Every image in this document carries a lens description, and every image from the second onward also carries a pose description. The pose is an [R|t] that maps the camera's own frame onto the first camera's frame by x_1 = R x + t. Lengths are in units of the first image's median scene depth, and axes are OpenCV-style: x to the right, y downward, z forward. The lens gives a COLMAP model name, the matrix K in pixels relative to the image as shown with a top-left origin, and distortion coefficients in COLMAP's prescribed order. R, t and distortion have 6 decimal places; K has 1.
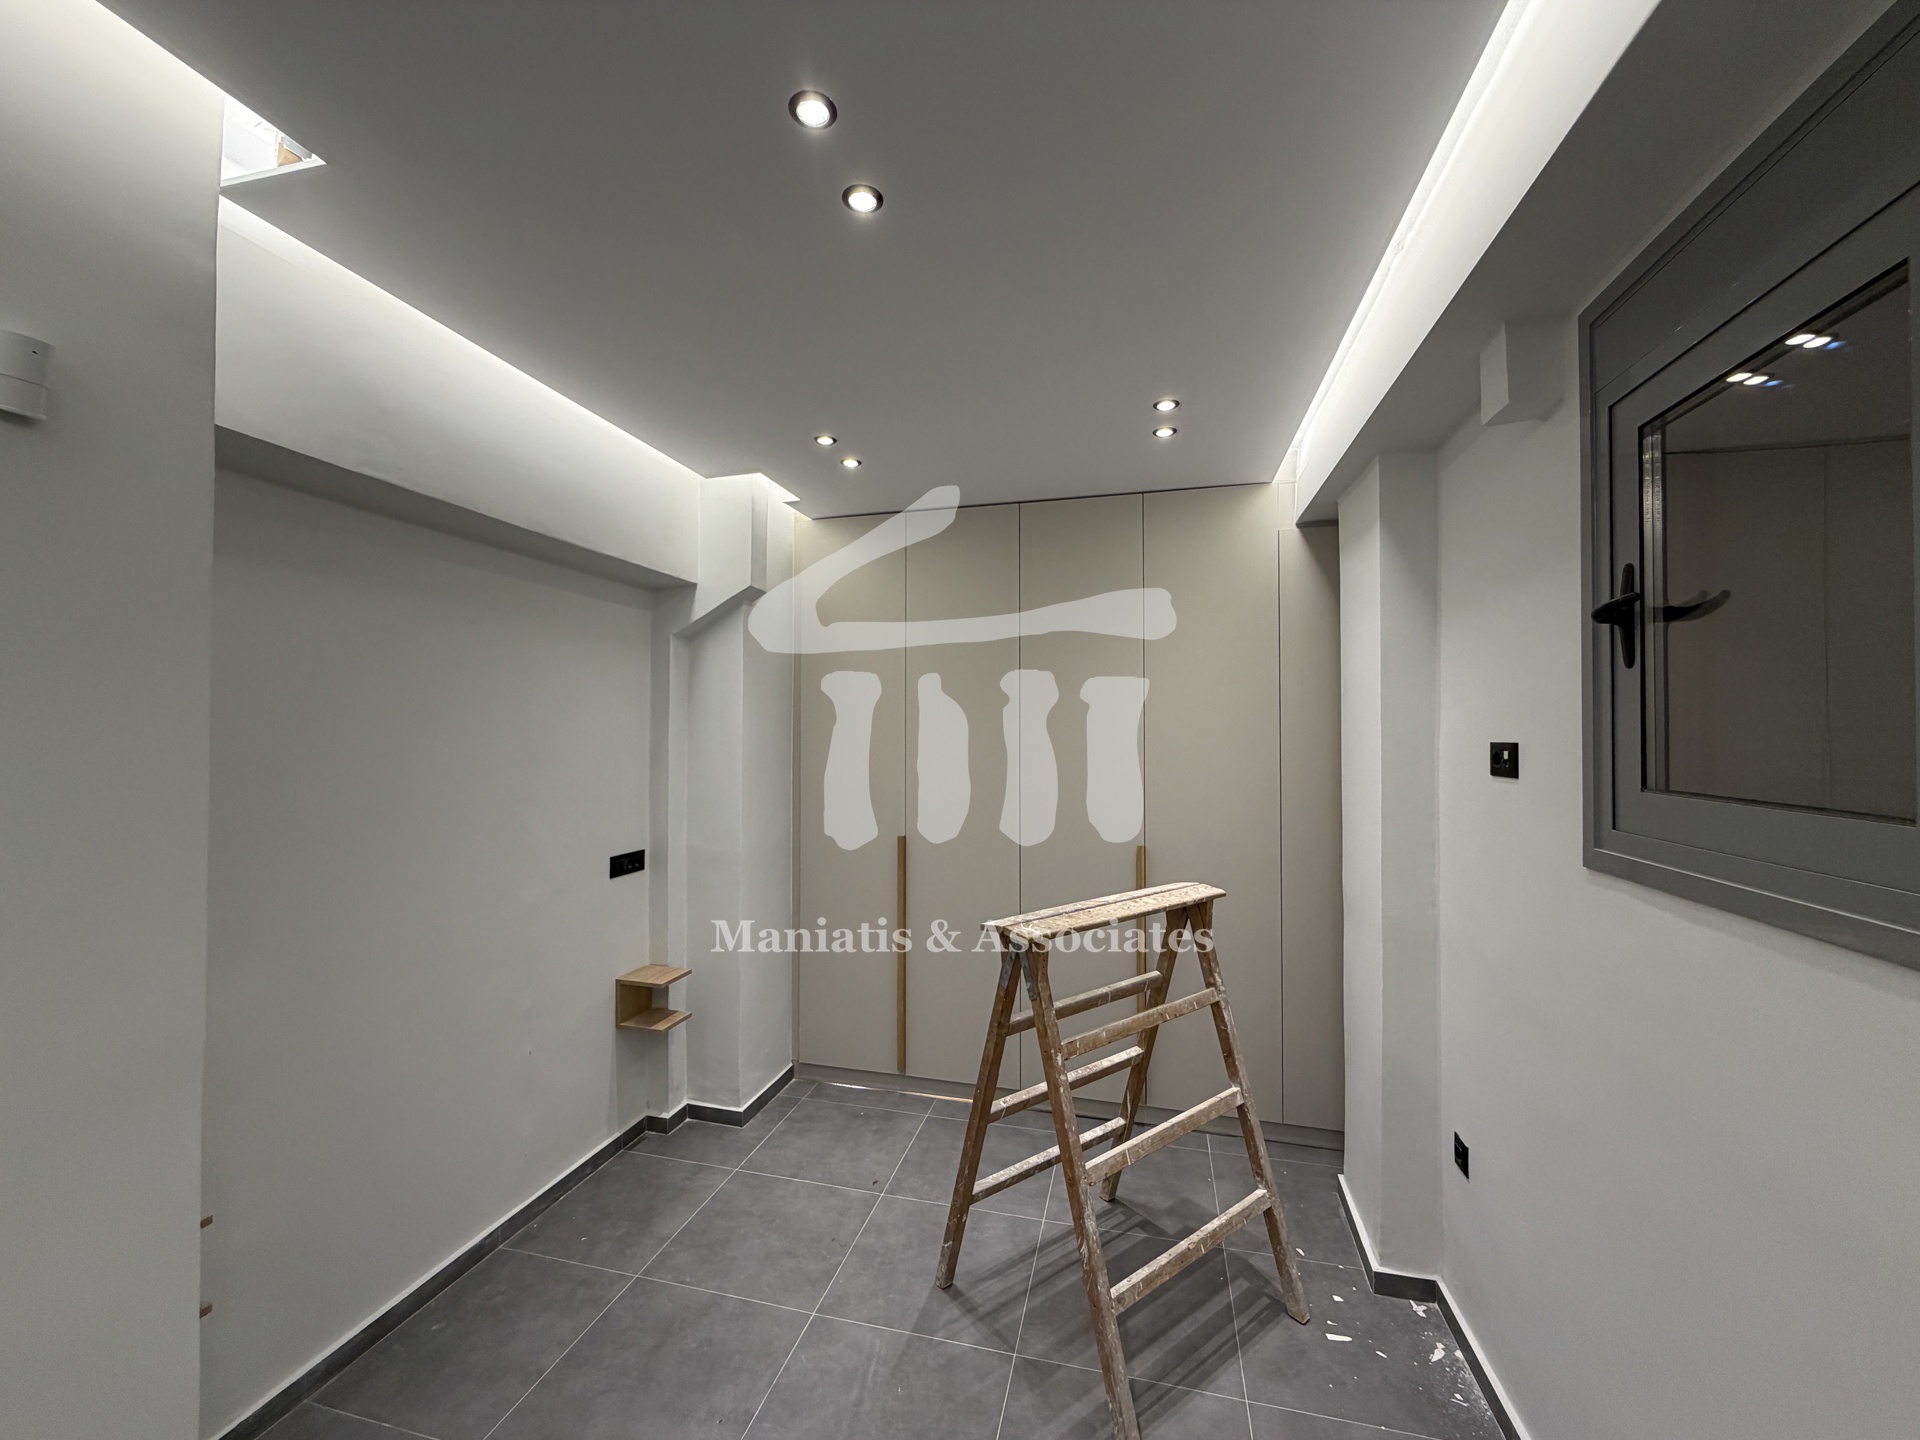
lens RADIAL K [[764.5, 0, 954.0], [0, 764.5, 719.1], [0, 0, 1]] dist [0.000512, -0.000441]
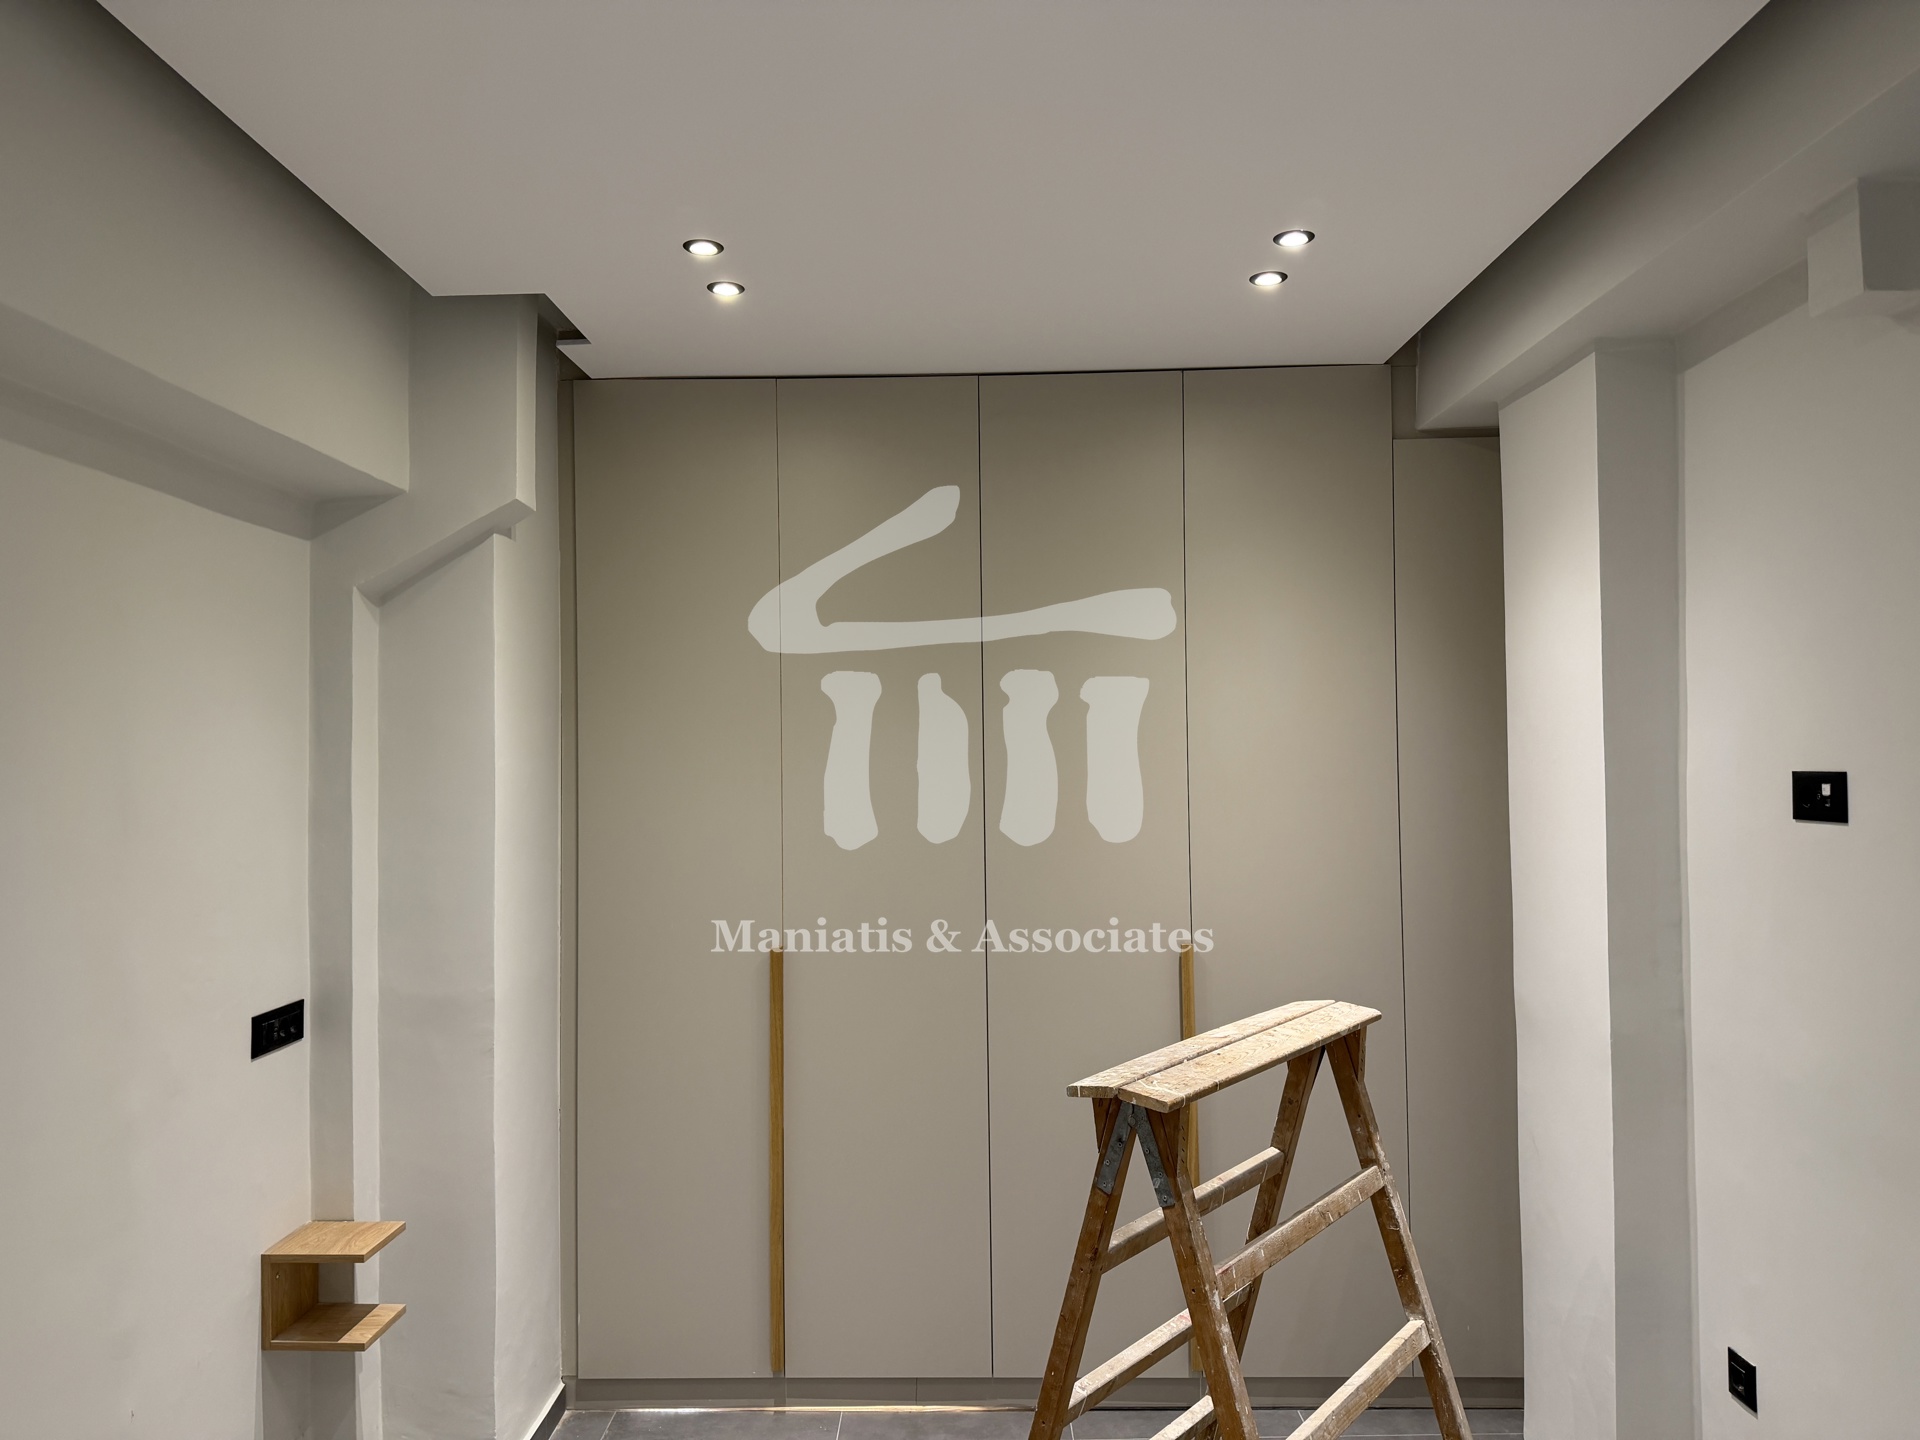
lens RADIAL K [[1360.4, 0, 950.1], [0, 1360.4, 721.4], [0, 0, 1]] dist [0.042358, -0.049086]
pose [[0.969821, -0.005734, 0.243751, -0.270267], [0.007921, 0.999937, -0.007996, -0.008731], [-0.243689, 0.009685, 0.969805, -0.013062]]
